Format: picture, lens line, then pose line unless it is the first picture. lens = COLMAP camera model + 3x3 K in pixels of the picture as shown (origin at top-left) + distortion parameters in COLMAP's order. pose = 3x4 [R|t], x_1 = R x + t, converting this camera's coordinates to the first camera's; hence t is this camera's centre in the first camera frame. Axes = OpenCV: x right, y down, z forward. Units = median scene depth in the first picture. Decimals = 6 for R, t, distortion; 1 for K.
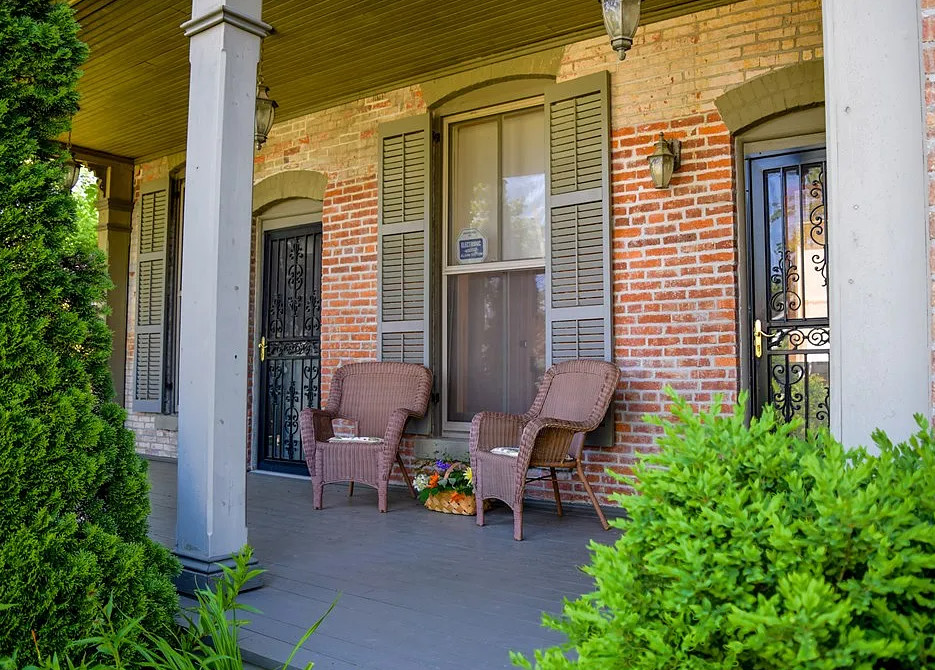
lens RADIAL K [[835.1, 0, 459.5], [0, 835.1, 312.0], [0, 0, 1]] dist [-0.082108, -0.001179]
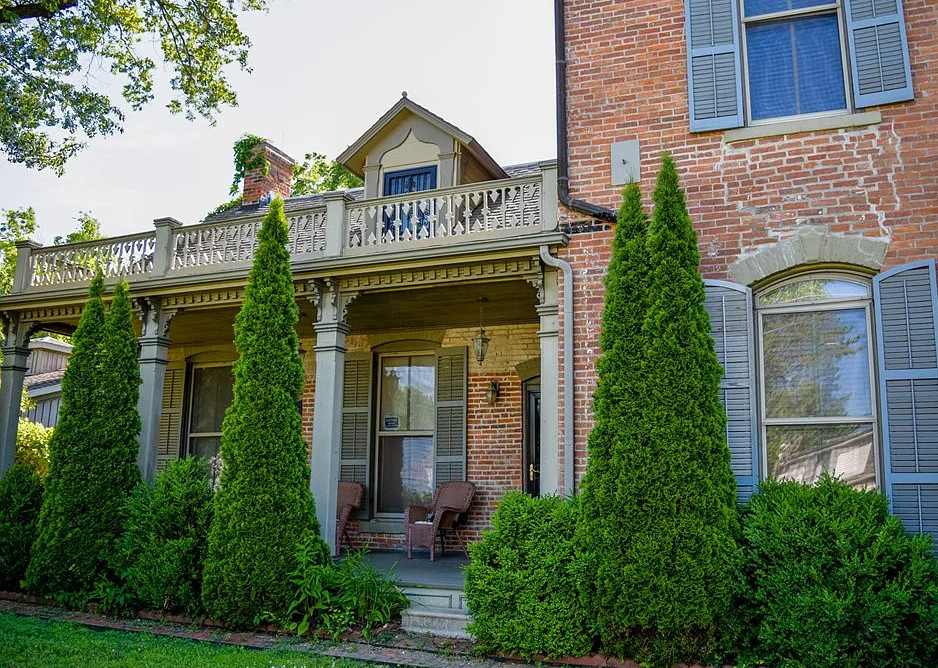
lens RADIAL K [[837.8, 0, 470.1], [0, 837.8, 332.1], [0, 0, 1]] dist [-0.082108, -0.001179]
pose [[0.963853, 0.046515, 0.262342, -0.397142], [-0.019391, 0.994278, -0.105049, -0.100687], [-0.265727, 0.096164, 0.959240, -1.126650]]
